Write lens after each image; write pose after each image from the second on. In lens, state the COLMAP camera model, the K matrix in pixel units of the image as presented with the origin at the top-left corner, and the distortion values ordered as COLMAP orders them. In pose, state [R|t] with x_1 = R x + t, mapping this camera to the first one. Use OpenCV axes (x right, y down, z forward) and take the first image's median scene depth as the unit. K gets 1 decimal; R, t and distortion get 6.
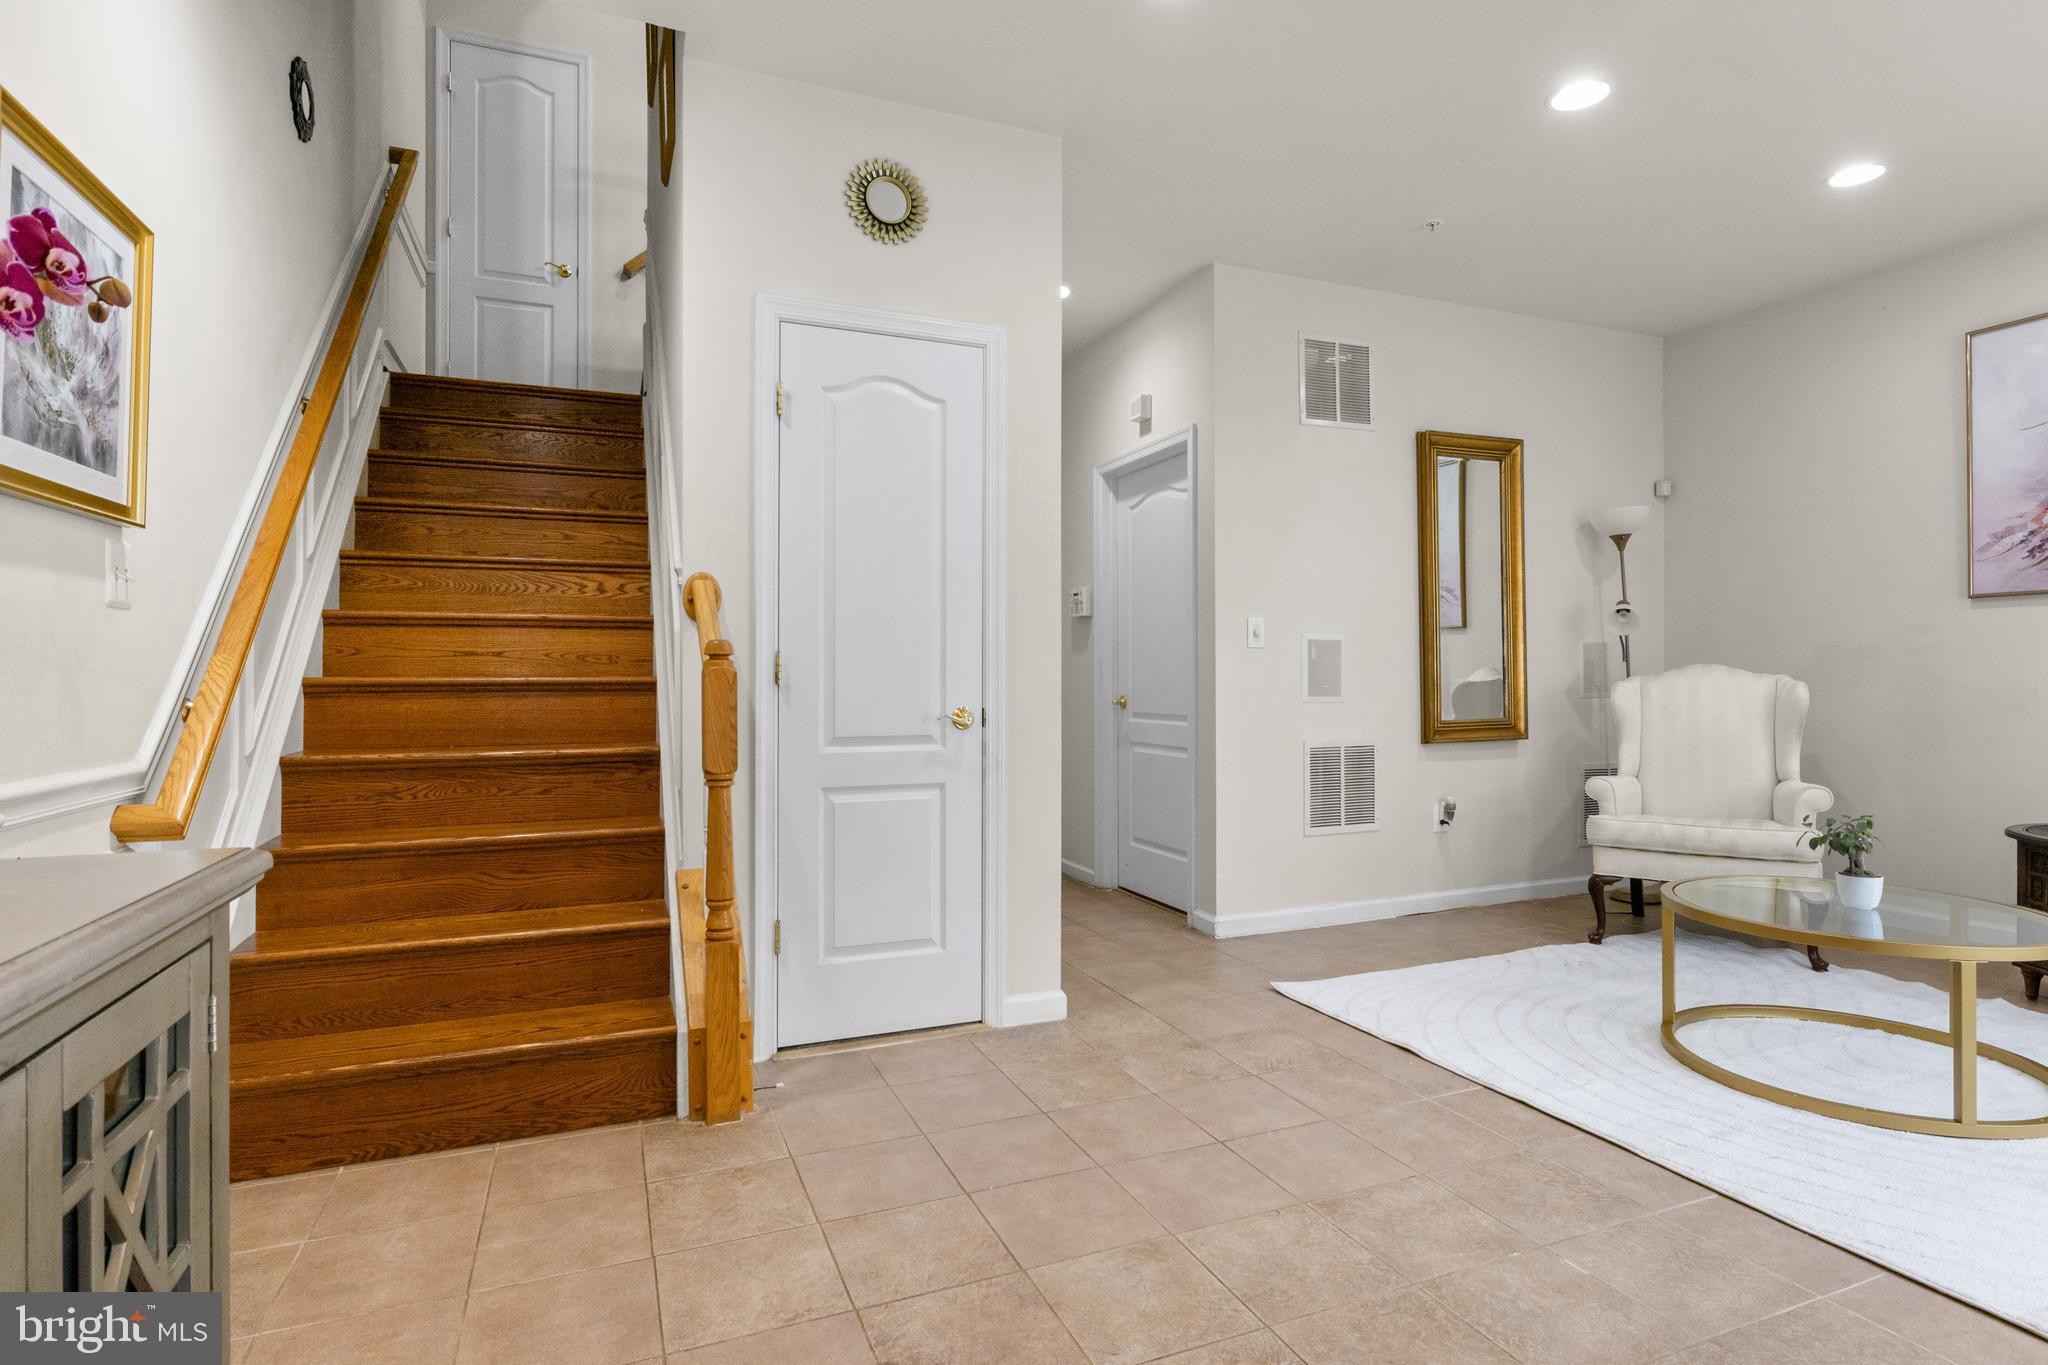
lens RADIAL K [[997.4, 0, 1008.0], [0, 997.4, 680.6], [0, 0, 1]] dist [-0.002790, -0.000715]
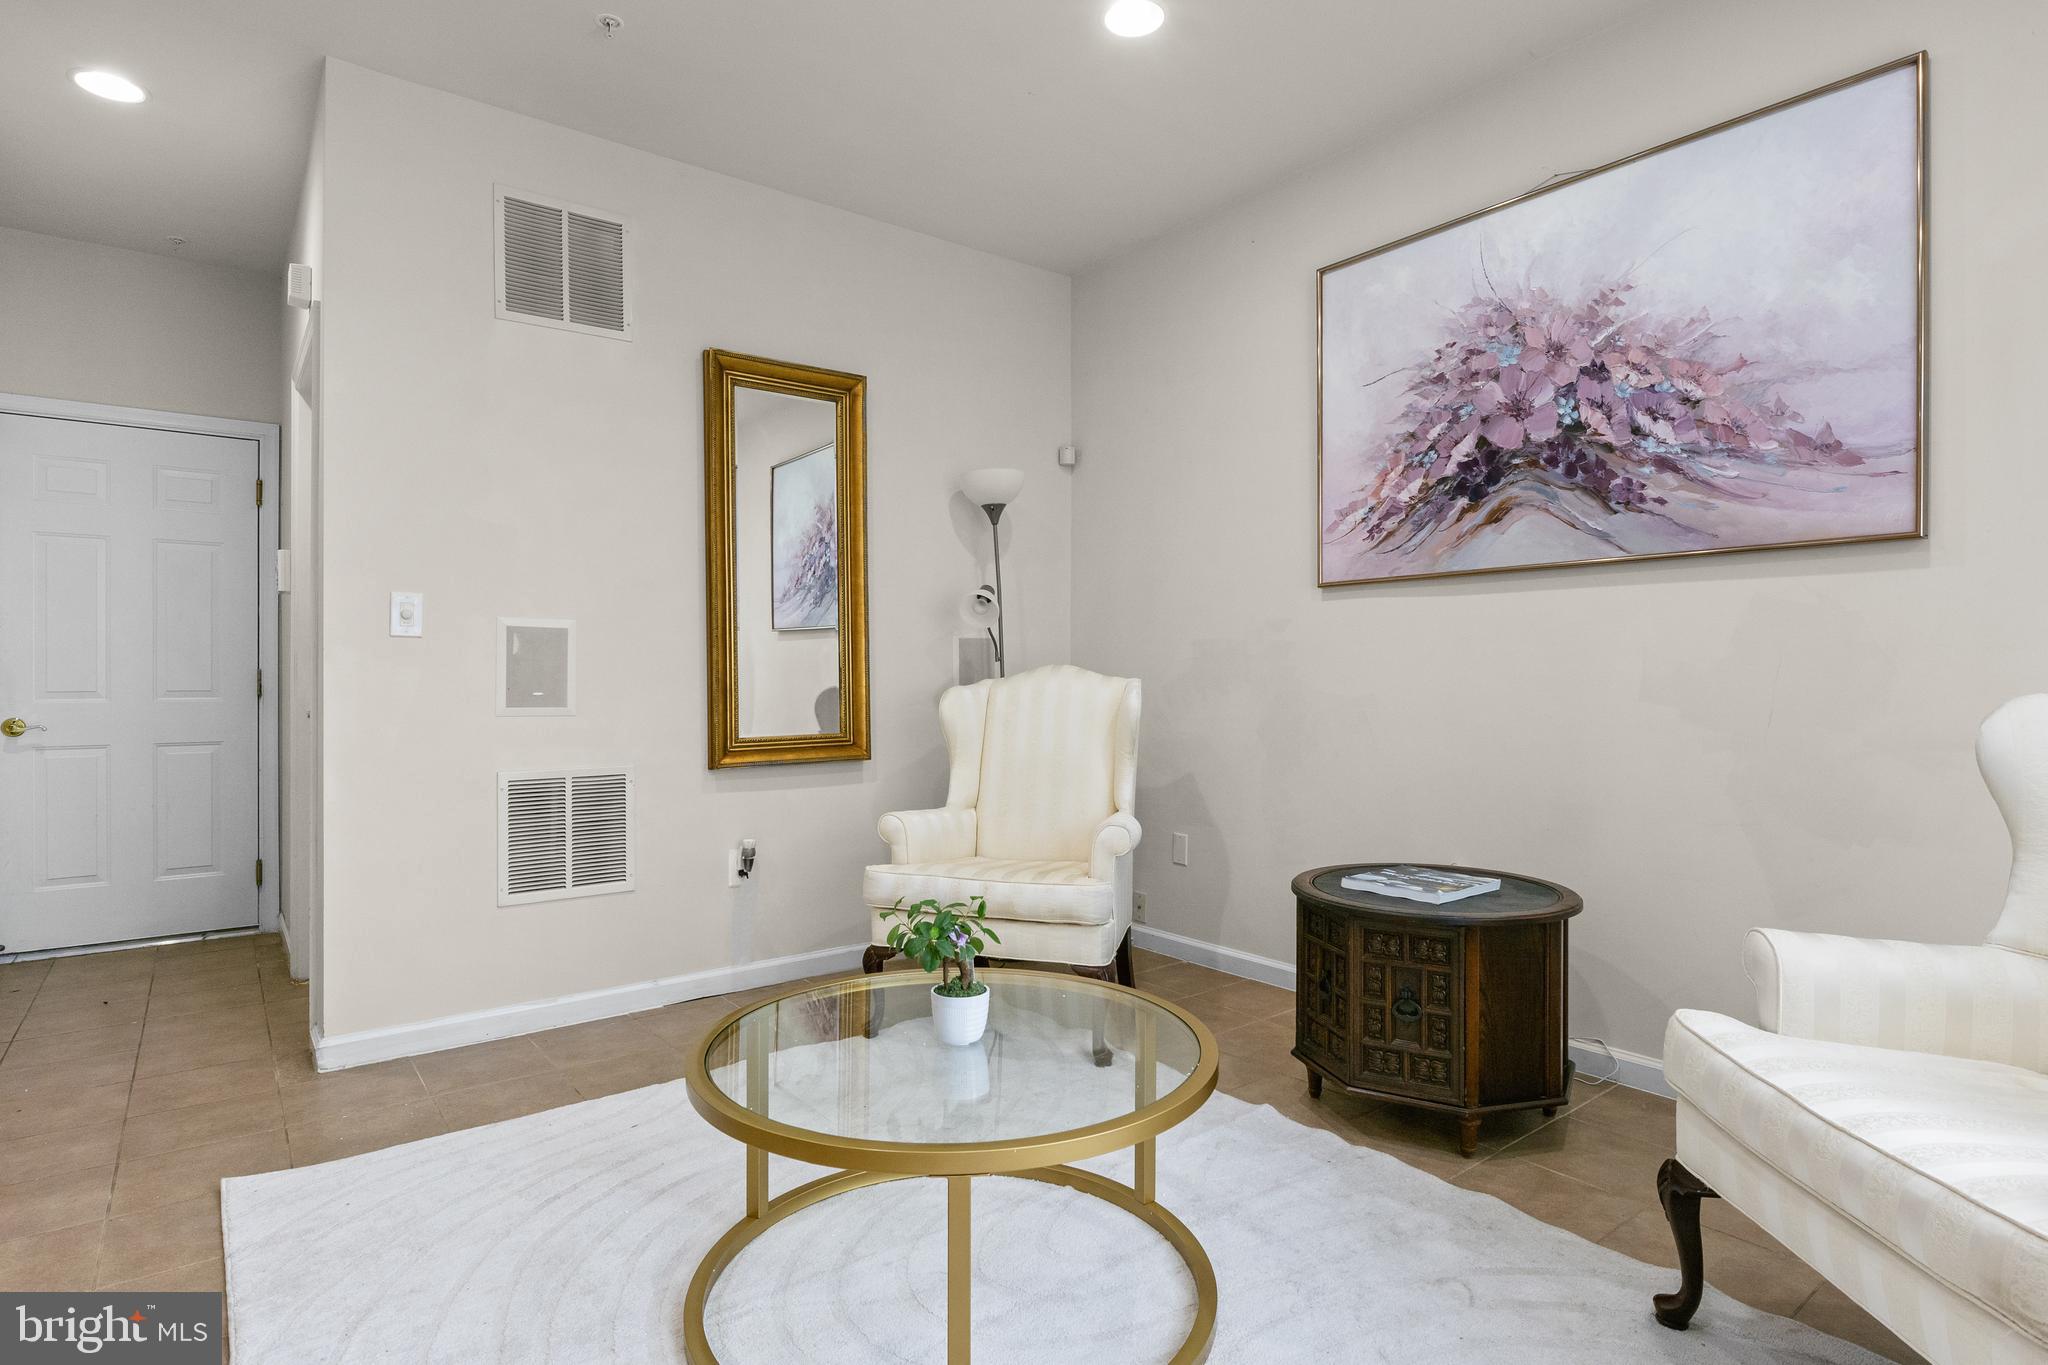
lens RADIAL K [[1018.9, 0, 968.3], [0, 1018.9, 690.9], [0, 0, 1]] dist [-0.003402, -0.000730]
pose [[0.968622, -0.000334, 0.248538, 0.439620], [-0.001895, 0.999960, 0.008730, -0.002486], [-0.248531, -0.008926, 0.968583, 0.227409]]
